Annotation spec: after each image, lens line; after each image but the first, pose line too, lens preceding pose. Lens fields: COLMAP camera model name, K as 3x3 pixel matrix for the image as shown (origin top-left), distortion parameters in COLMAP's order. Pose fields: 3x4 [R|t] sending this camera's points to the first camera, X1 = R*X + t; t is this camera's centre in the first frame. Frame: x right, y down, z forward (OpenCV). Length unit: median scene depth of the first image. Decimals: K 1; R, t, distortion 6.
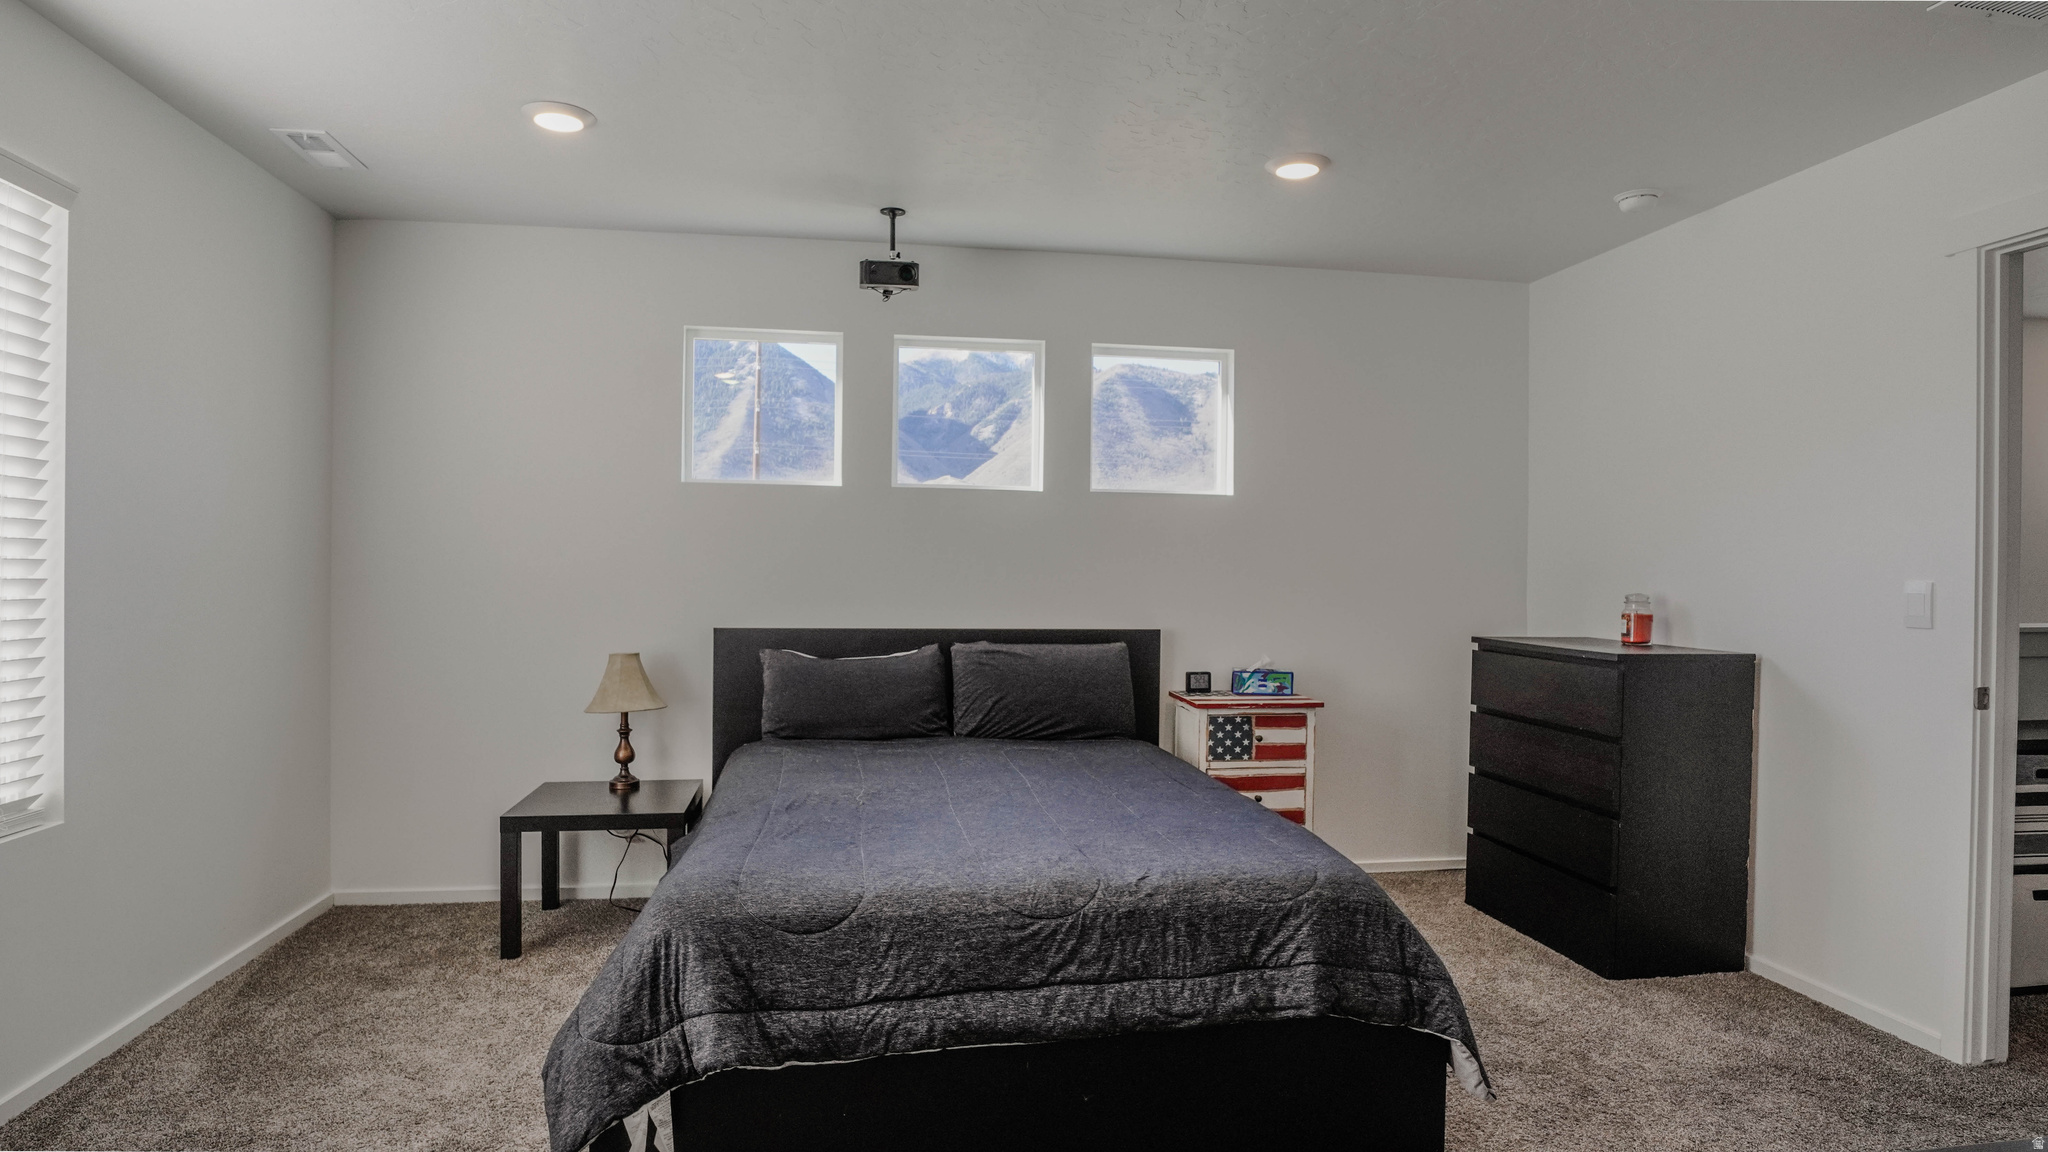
lens RADIAL K [[1123.0, 0, 1024.0], [0, 1123.0, 576.0], [0, 0, 1]] dist [-0.037627, 0.001387]
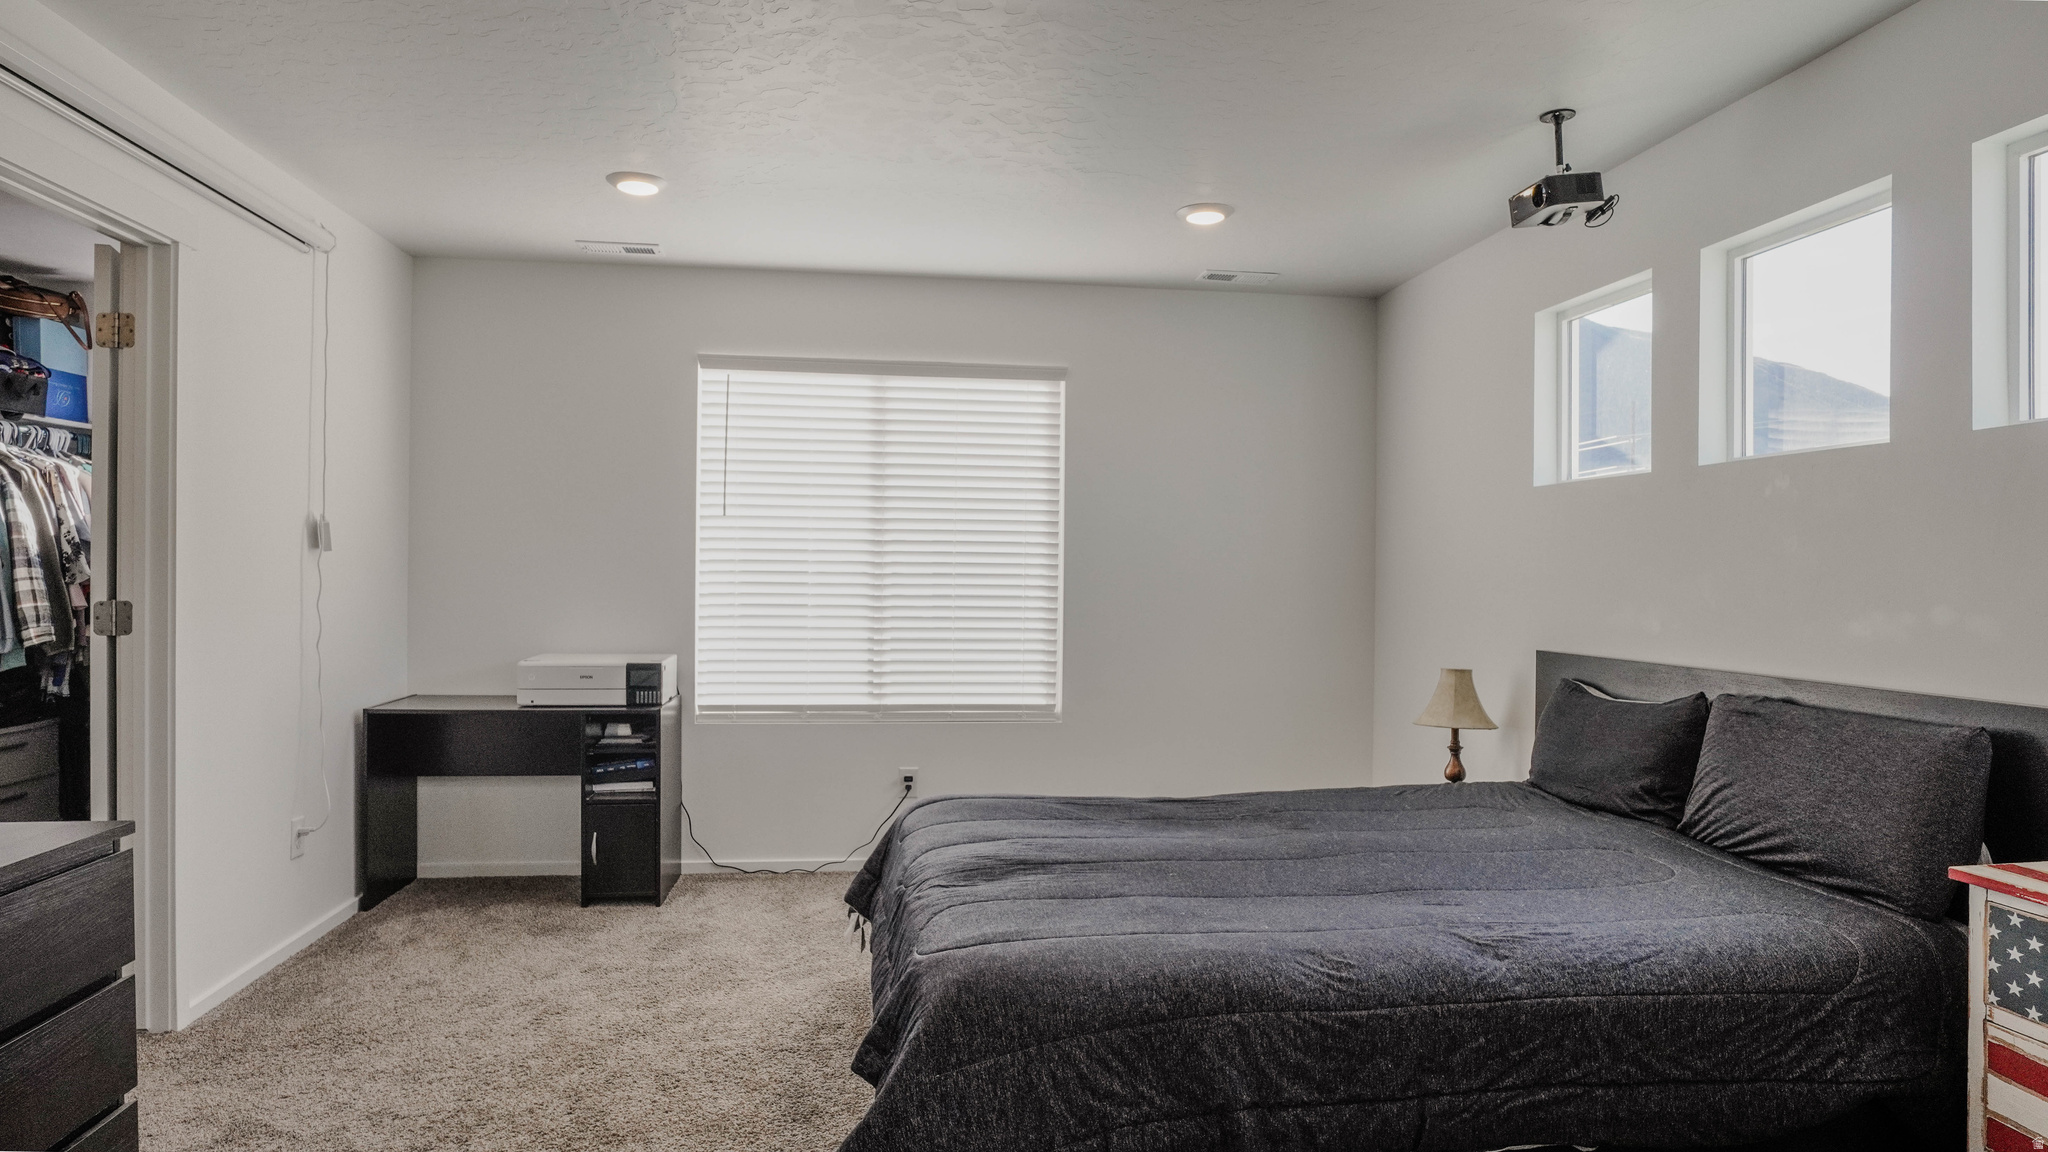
lens RADIAL K [[1123.0, 0, 1024.0], [0, 1123.0, 576.0], [0, 0, 1]] dist [-0.037627, 0.001387]
pose [[-0.020578, -0.010533, -0.999733, 0.609949], [-0.014406, 0.999844, -0.010238, 0.002917], [0.999684, 0.014191, -0.020726, 0.616656]]
